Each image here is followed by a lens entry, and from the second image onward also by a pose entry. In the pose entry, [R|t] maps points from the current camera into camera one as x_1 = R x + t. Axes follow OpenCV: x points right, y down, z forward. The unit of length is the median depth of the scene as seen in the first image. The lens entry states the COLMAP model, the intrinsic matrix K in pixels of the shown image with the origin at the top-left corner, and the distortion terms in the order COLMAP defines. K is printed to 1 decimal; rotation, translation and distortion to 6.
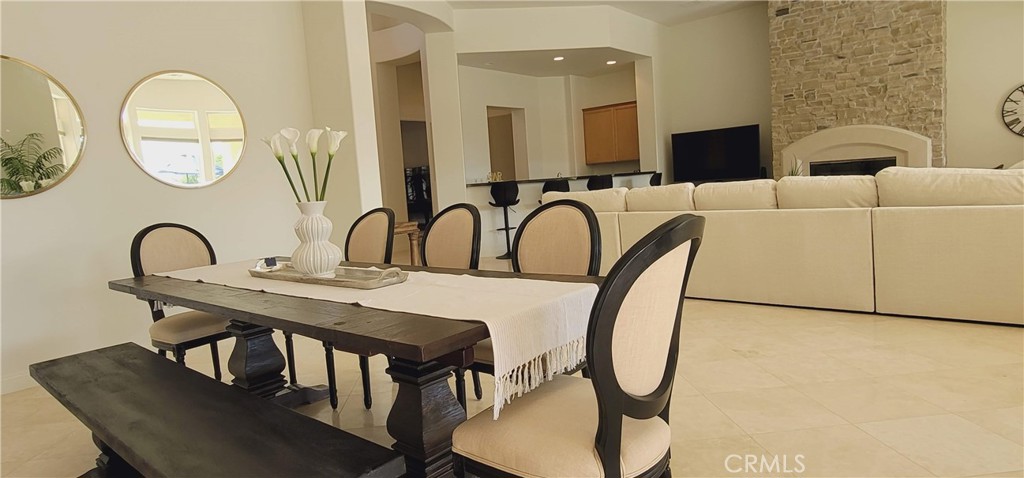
lens RADIAL K [[562.1, 0, 512.8], [0, 562.1, 229.4], [0, 0, 1]] dist [-0.003986, 0.001359]
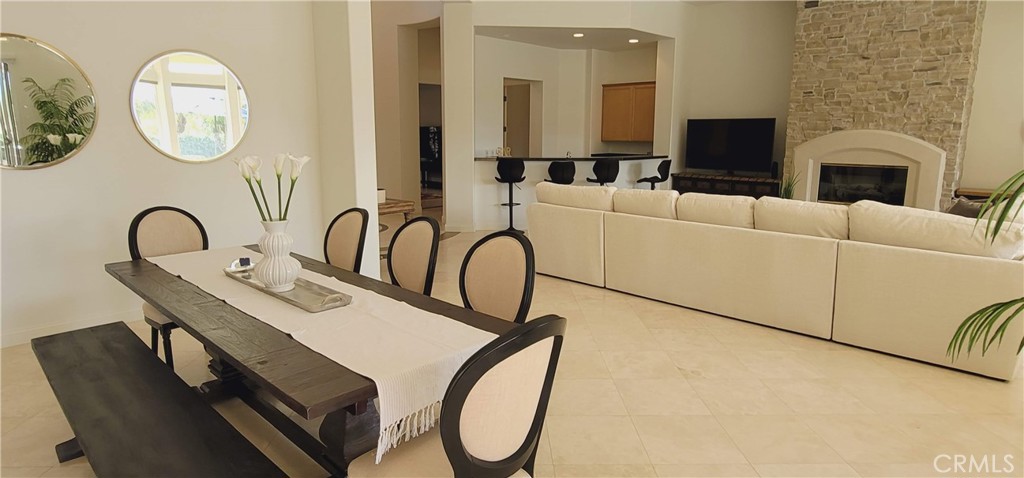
lens RADIAL K [[563.7, 0, 512.6], [0, 563.7, 228.3], [0, 0, 1]] dist [-0.002630, -0.001382]
pose [[0.995445, 0.082331, -0.048069, 0.052431], [-0.077955, 0.993176, 0.086742, -0.054338], [0.054883, -0.082600, 0.995070, -0.024106]]
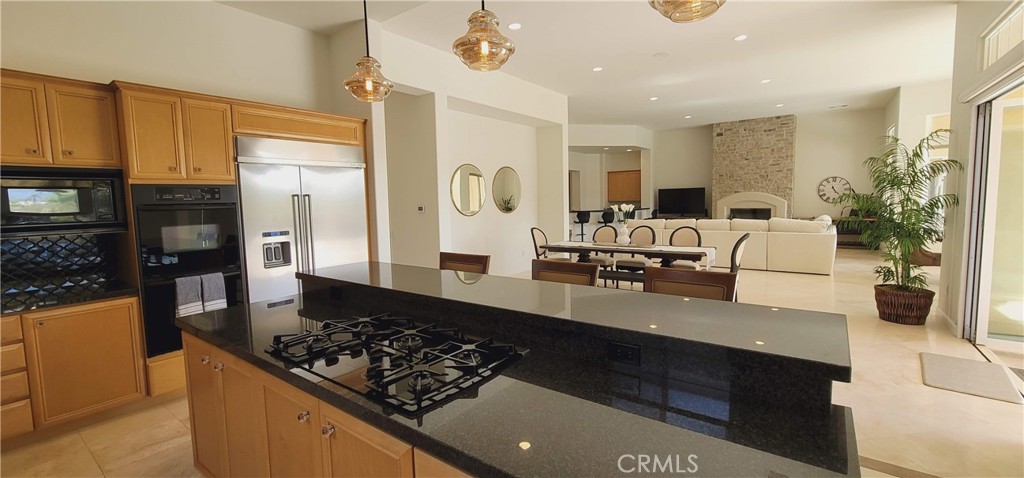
lens RADIAL K [[419.9, 0, 508.7], [0, 419.9, 232.1], [0, 0, 1]] dist [-0.003054, 0.000583]
pose [[0.997512, 0.038306, 0.059181, -0.412943], [-0.037911, 0.999251, -0.007780, 0.013297], [-0.059435, 0.005517, 0.998217, -0.546347]]
